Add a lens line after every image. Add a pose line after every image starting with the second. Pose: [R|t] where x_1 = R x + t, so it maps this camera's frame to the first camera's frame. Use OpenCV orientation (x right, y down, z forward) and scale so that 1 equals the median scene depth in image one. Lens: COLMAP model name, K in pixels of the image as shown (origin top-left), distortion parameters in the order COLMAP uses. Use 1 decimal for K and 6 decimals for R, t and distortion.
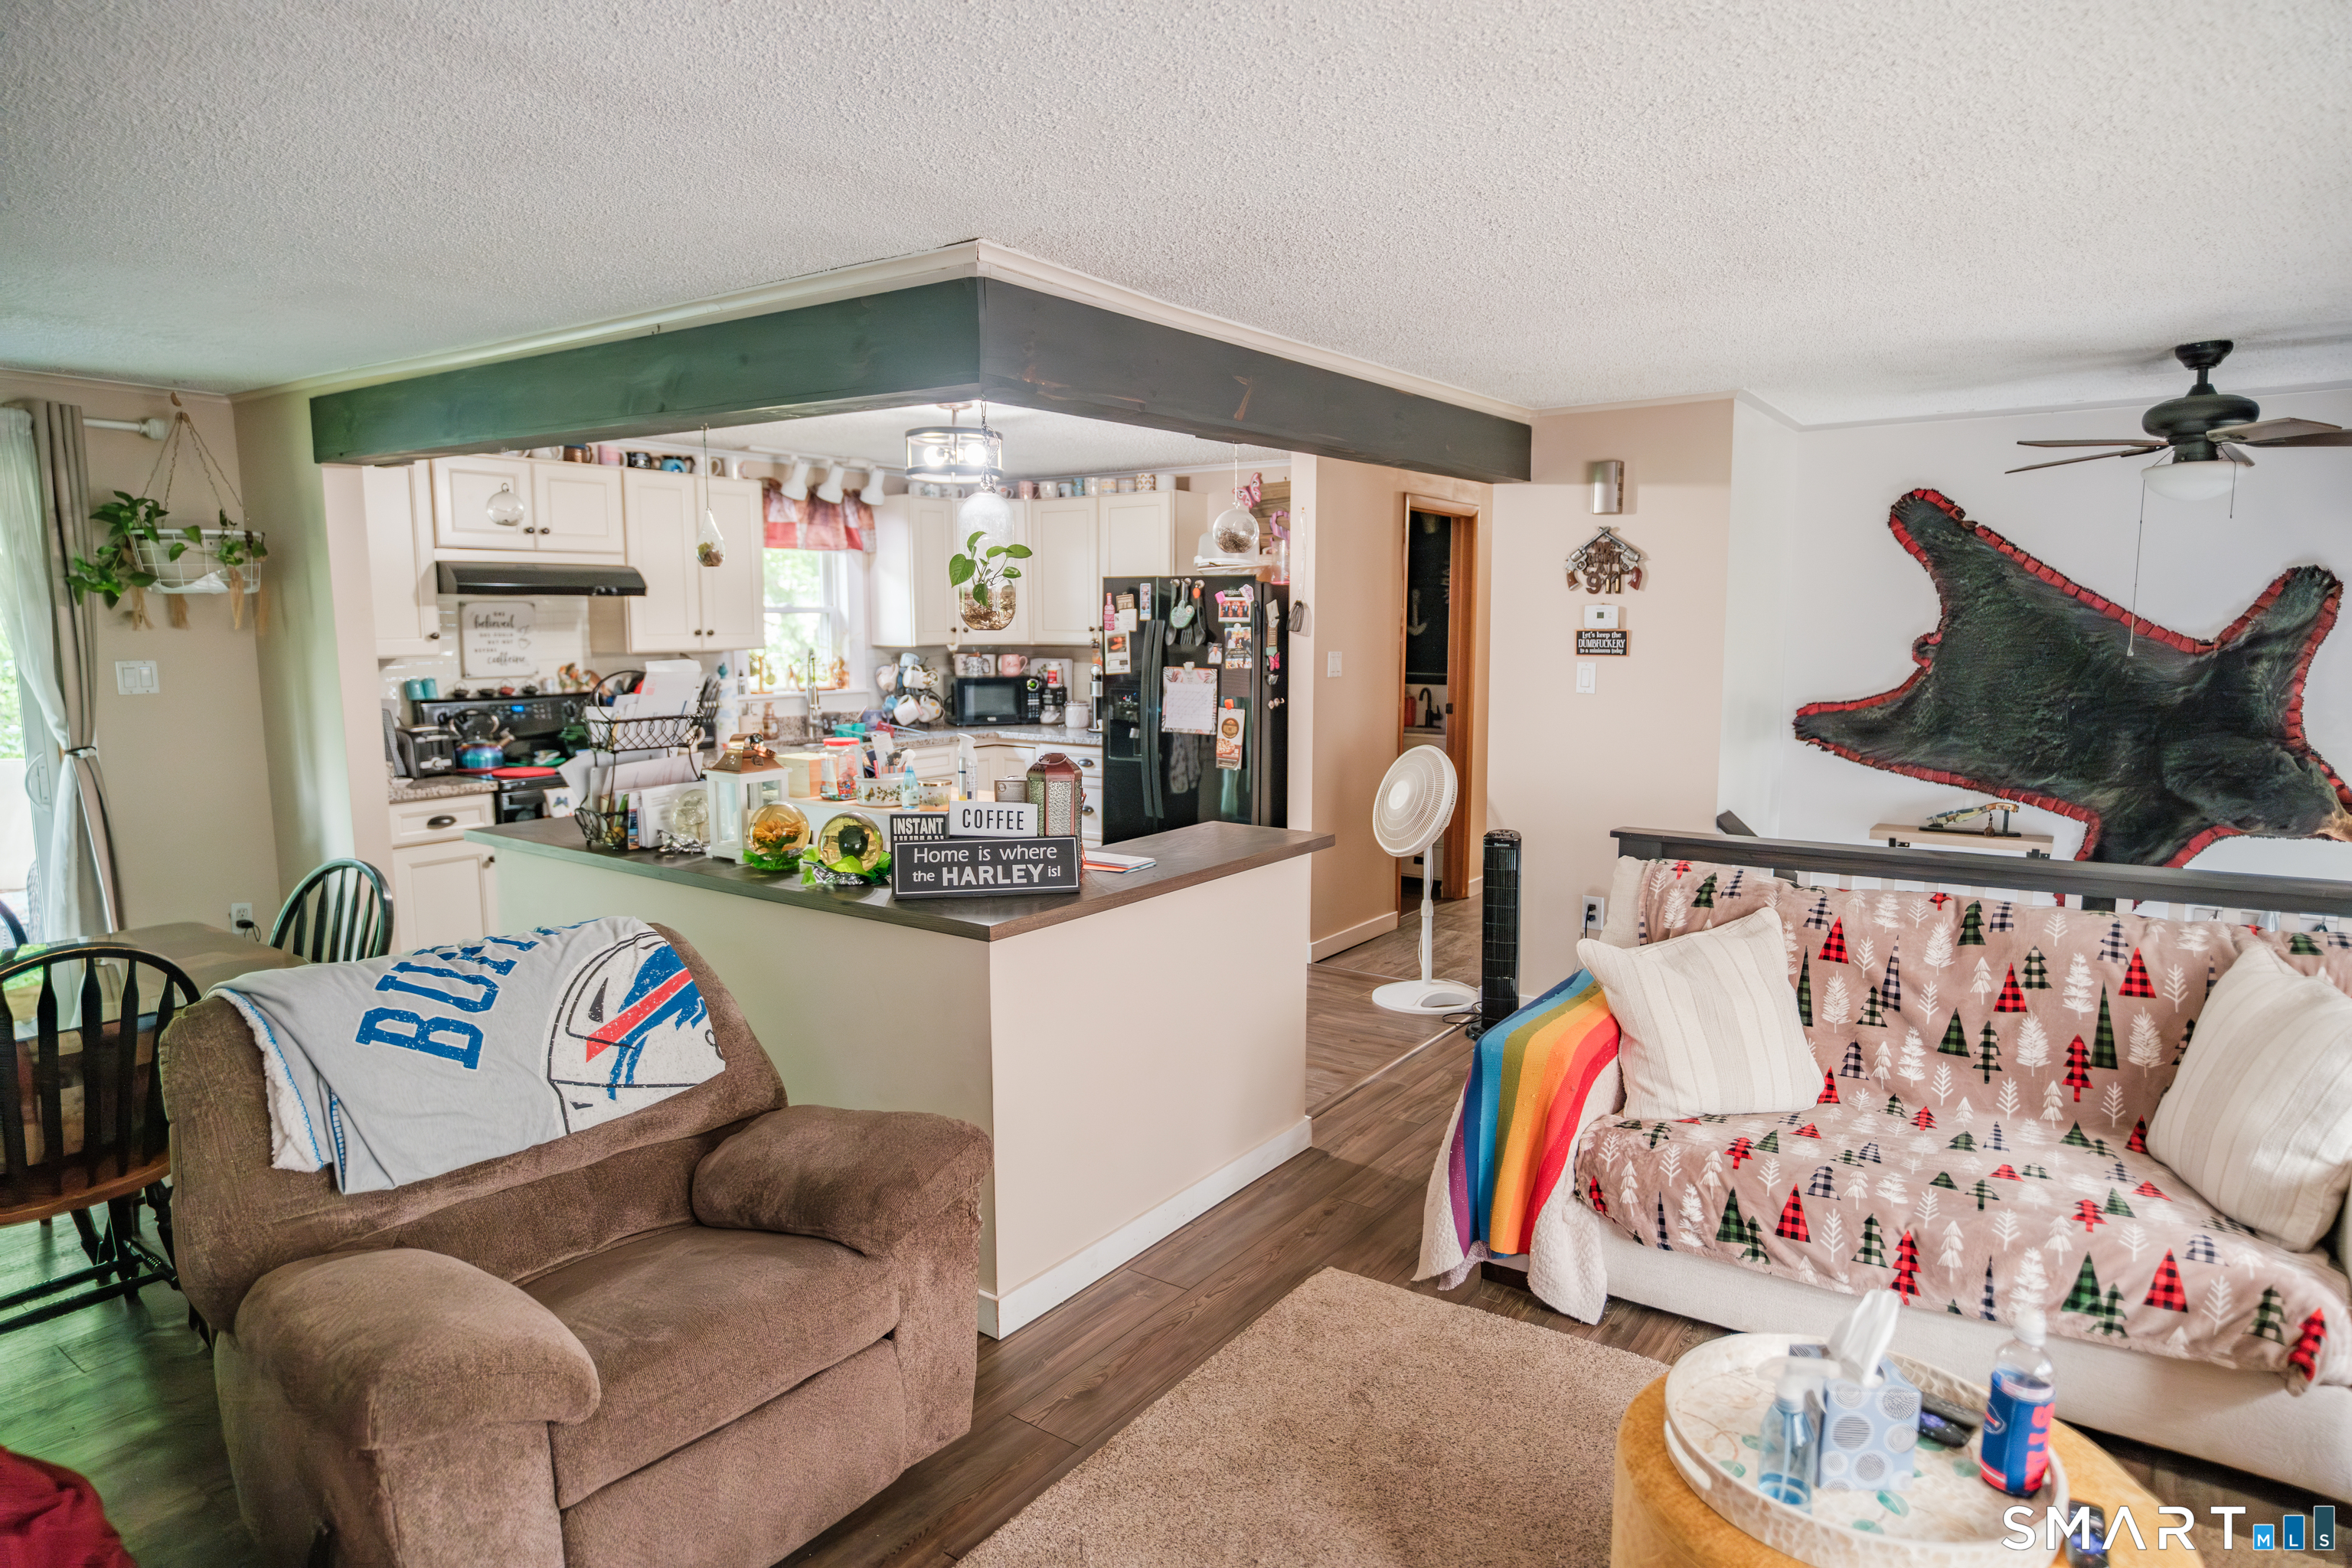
lens RADIAL K [[1349.2, 0, 1207.5], [0, 1349.2, 782.1], [0, 0, 1]] dist [-0.032324, 0.025924]
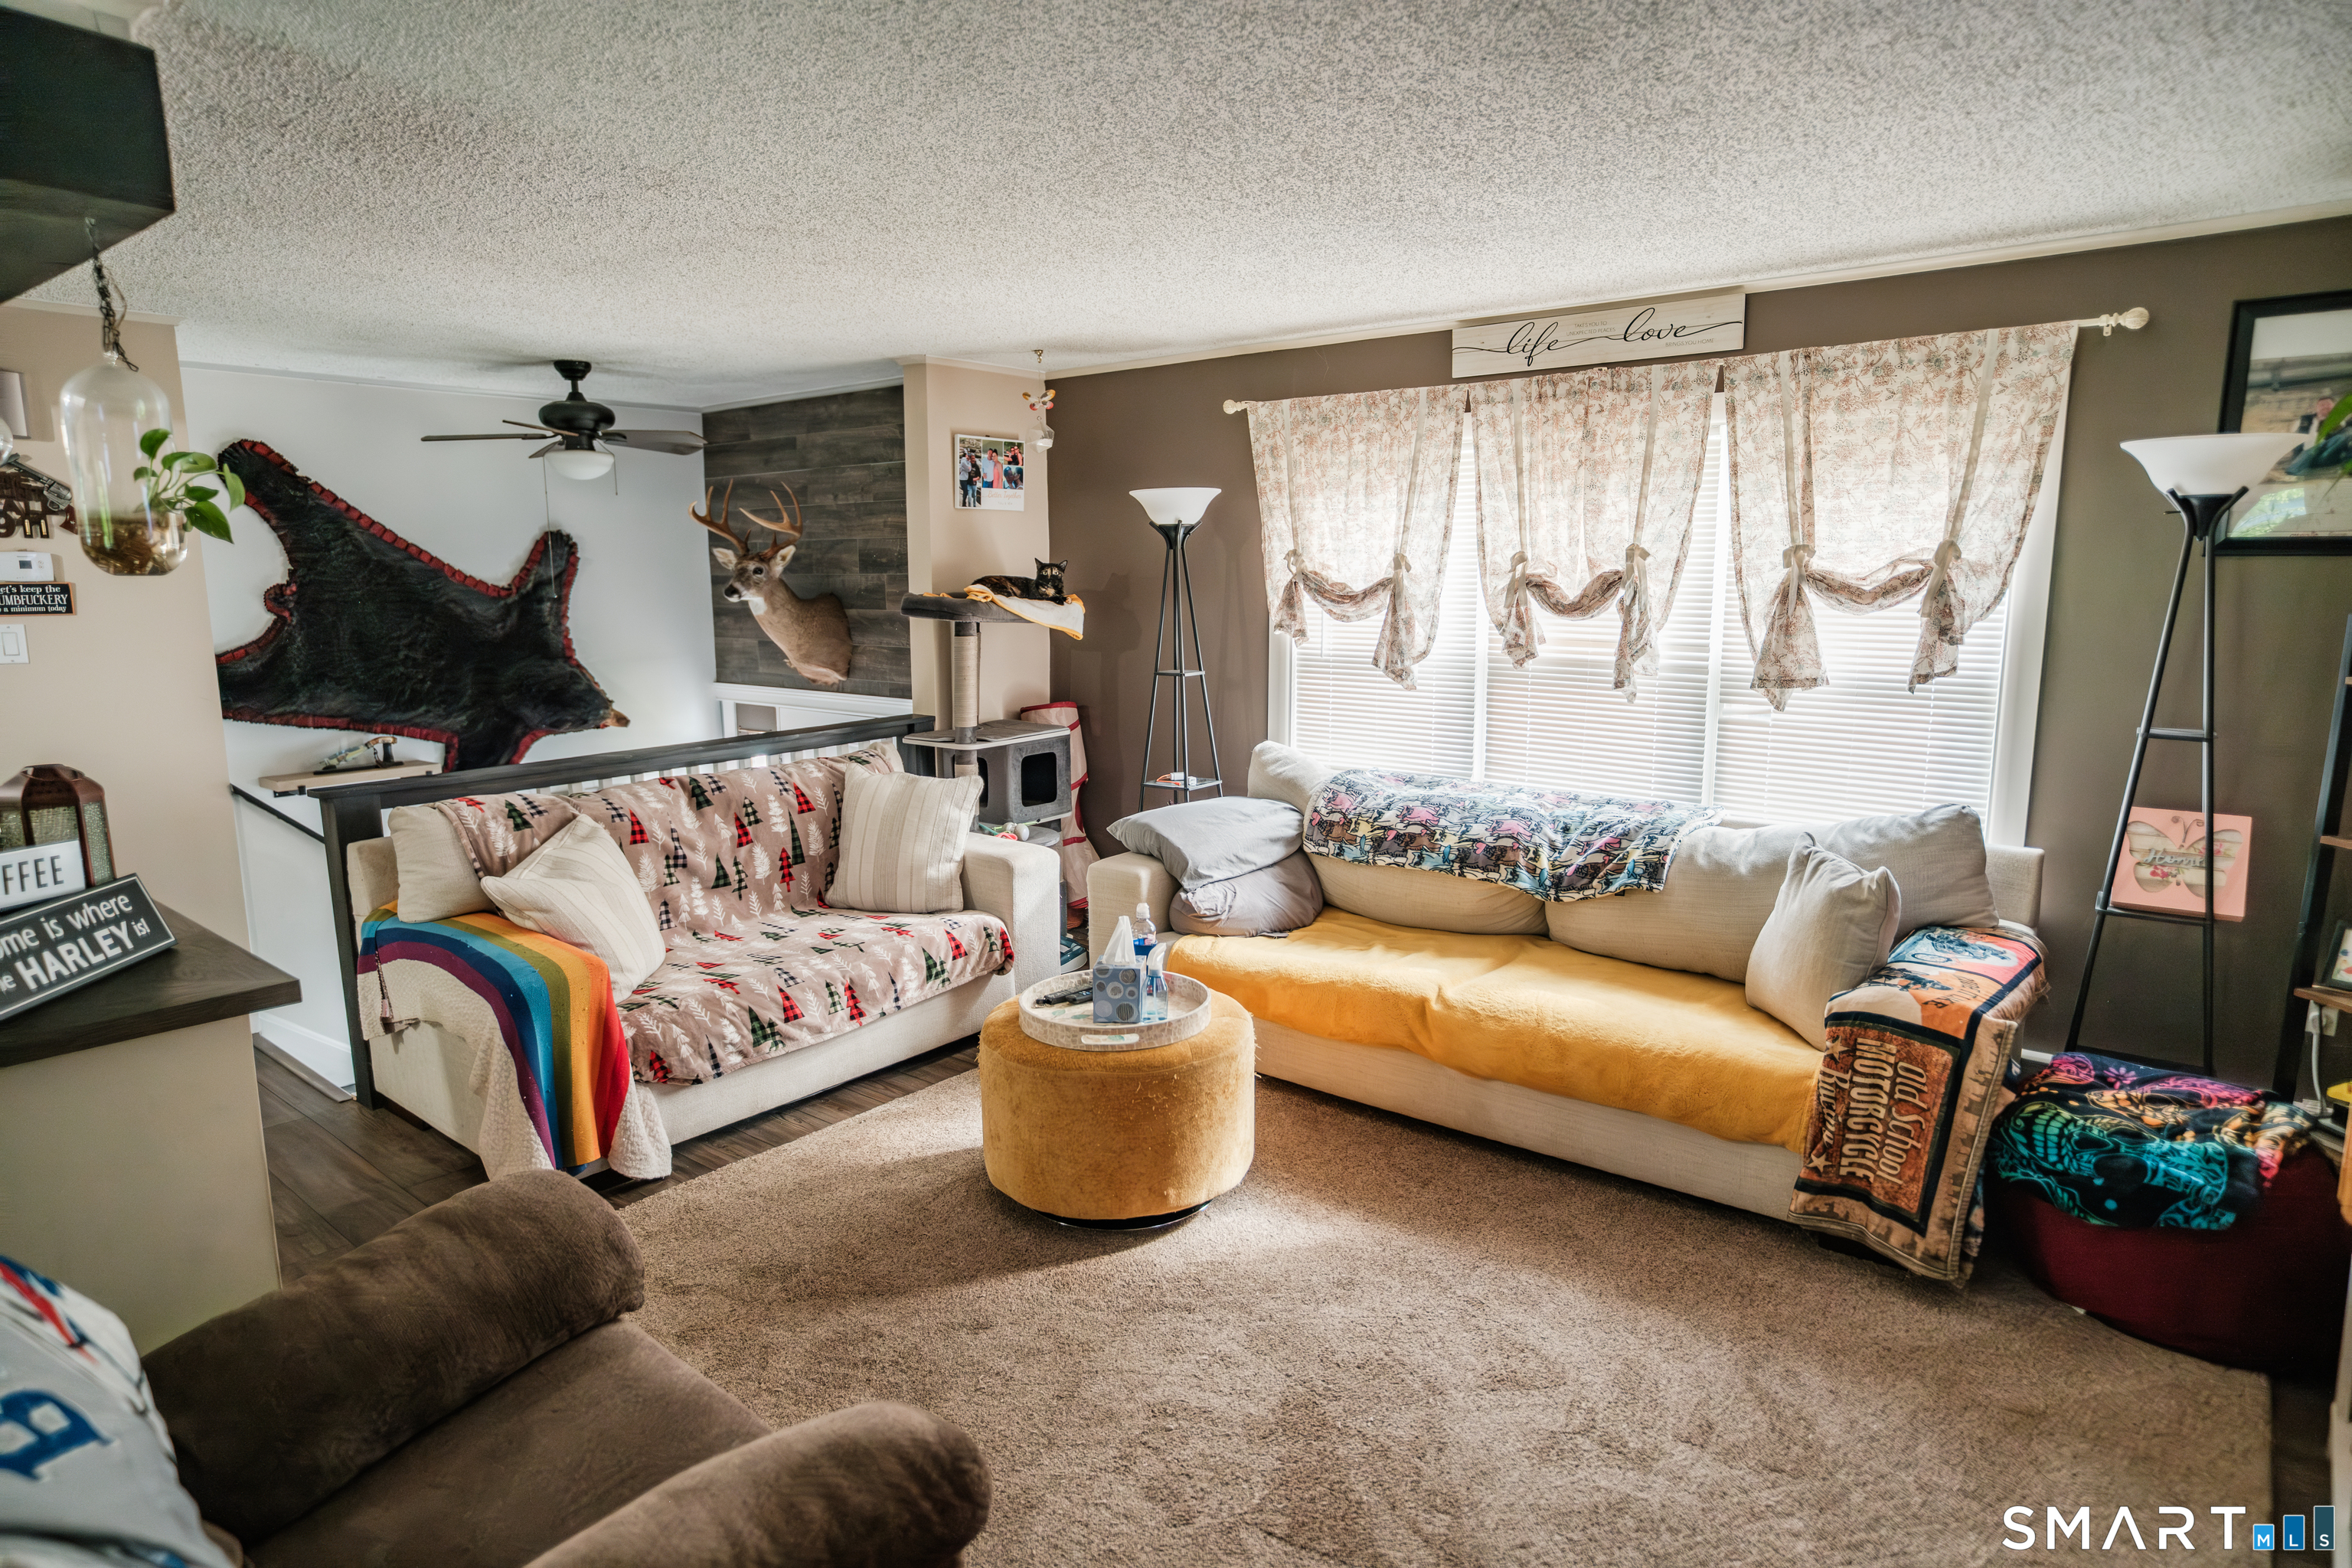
lens RADIAL K [[1317.6, 0, 1206.0], [0, 1317.6, 792.7], [0, 0, 1]] dist [-0.028107, 0.019201]
pose [[0.062876, -0.163510, 0.984536, -0.733242], [0.123537, 0.980176, 0.154897, -0.037969], [-0.990346, 0.111887, 0.081829, 0.401087]]
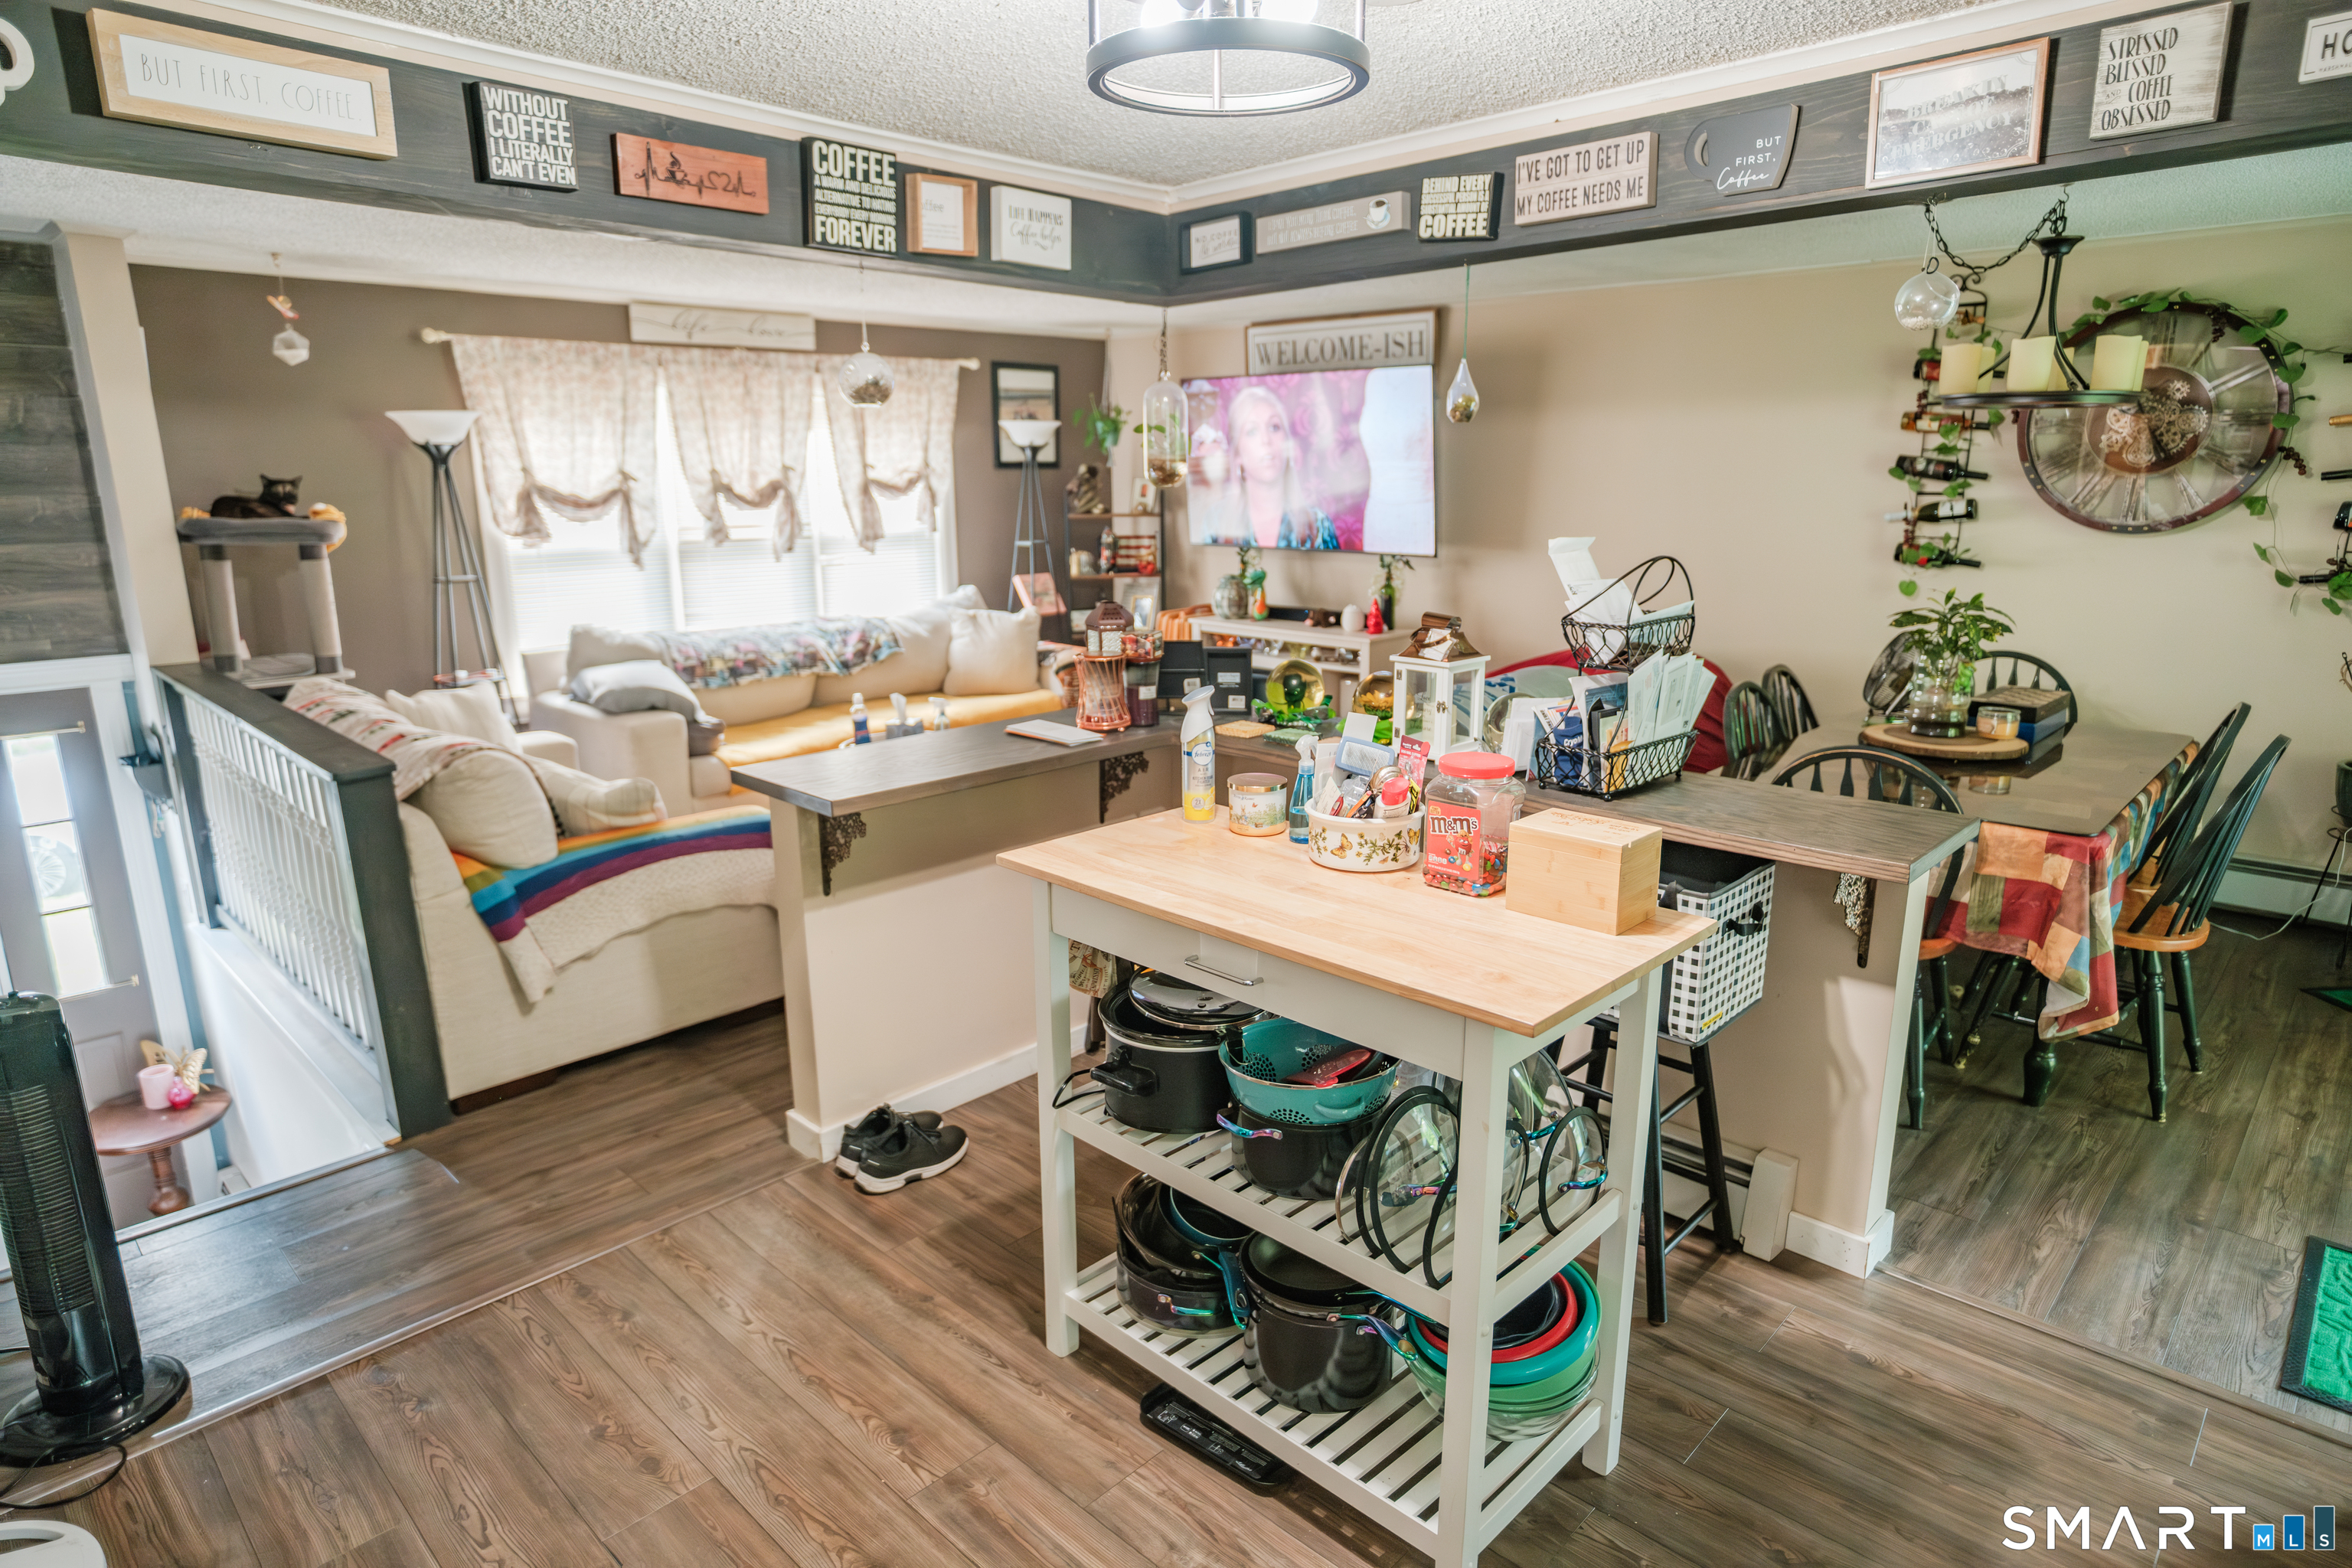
lens RADIAL K [[1339.8, 0, 1176.0], [0, 1339.8, 784.0], [0, 0, 1]] dist [-0.030258, 0.029440]
pose [[-0.987120, -0.030444, 0.157059, -0.363232], [0.026951, 0.936053, 0.350826, -0.285765], [-0.157696, 0.350540, -0.923176, 2.180365]]
